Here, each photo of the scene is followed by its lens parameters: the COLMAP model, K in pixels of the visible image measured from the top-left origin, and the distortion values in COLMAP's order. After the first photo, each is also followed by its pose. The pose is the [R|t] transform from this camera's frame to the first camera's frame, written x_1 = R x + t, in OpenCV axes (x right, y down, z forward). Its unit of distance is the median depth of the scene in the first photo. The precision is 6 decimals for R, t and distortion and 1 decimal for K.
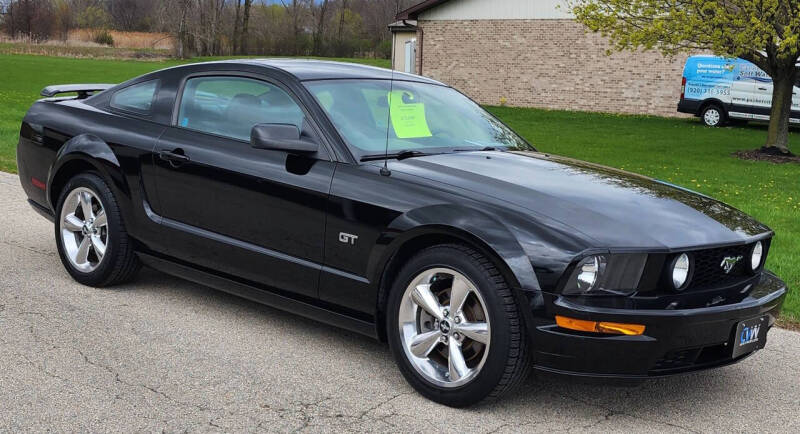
lens RADIAL K [[1065.3, 0, 393.3], [0, 1065.3, 208.9], [0, 0, 1]] dist [0.111654, 0.000000]
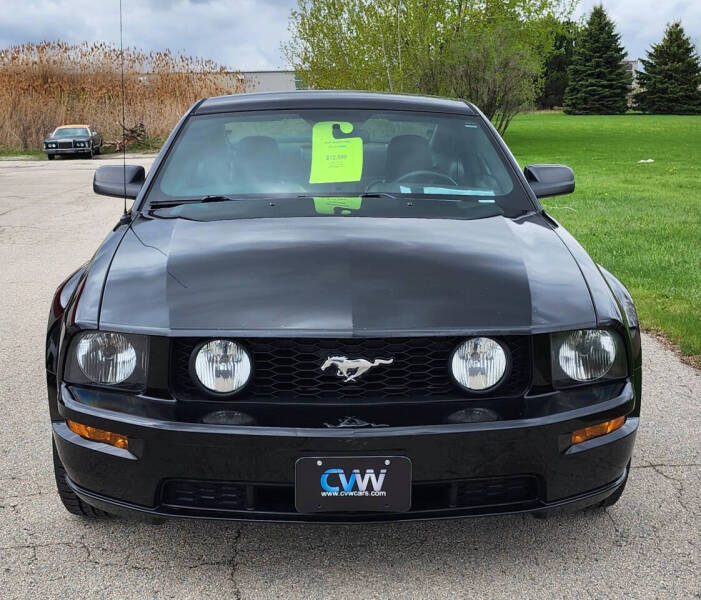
lens RADIAL K [[1153.2, 0, 372.8], [0, 1153.2, 336.9], [0, 0, 1]] dist [0.159591, 0.000000]
pose [[0.706818, 0.078180, -0.703062, 0.727714], [-0.050683, 0.996917, 0.059902, -0.007692], [0.705577, -0.006707, 0.708601, 0.482116]]
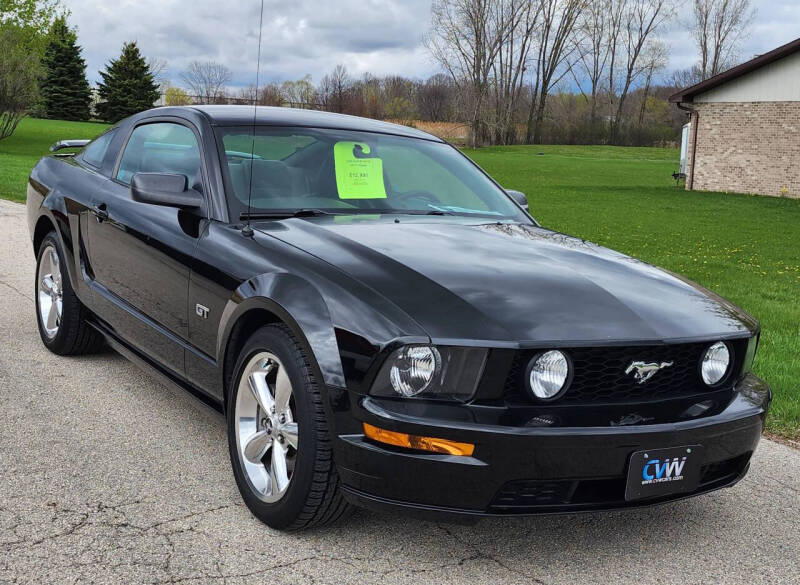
lens RADIAL K [[1069.6, 0, 399.6], [0, 1069.6, 306.4], [0, 0, 1]] dist [0.088957, 0.000000]
pose [[0.961833, 0.051584, -0.268731, 0.315465], [-0.049993, 0.998668, 0.012766, 0.005740], [0.269032, 0.001156, 0.963131, 0.230714]]
